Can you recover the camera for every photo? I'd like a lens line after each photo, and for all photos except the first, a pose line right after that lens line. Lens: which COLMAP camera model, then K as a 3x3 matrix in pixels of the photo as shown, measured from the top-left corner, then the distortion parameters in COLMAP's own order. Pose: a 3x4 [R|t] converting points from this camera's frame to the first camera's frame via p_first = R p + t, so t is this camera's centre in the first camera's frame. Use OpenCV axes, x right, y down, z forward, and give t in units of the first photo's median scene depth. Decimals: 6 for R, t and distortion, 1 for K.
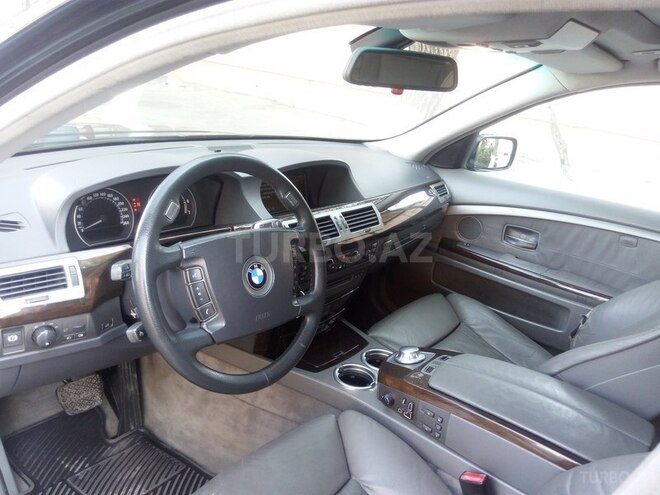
lens RADIAL K [[545.3, 0, 332.8], [0, 545.3, 246.9], [0, 0, 1]] dist [0.079317, -0.133213]
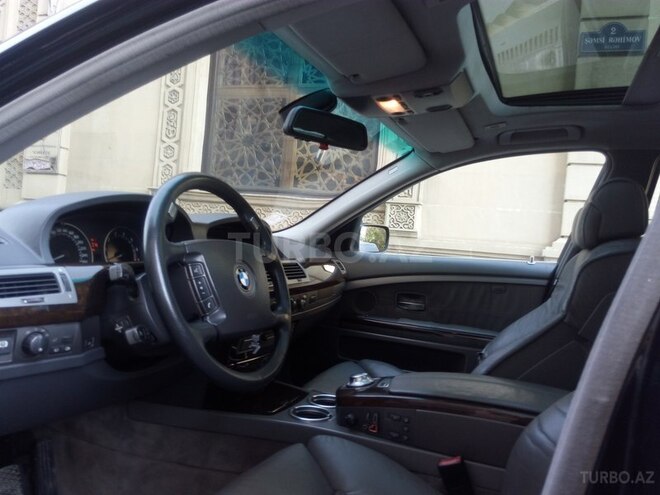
lens RADIAL K [[545.3, 0, 332.8], [0, 545.3, 246.9], [0, 0, 1]] dist [0.079317, -0.133213]
pose [[0.952696, -0.052636, 0.299332, -0.295549], [0.135247, 0.955420, -0.262452, 0.304098], [-0.272174, 0.290521, 0.917343, -0.051745]]
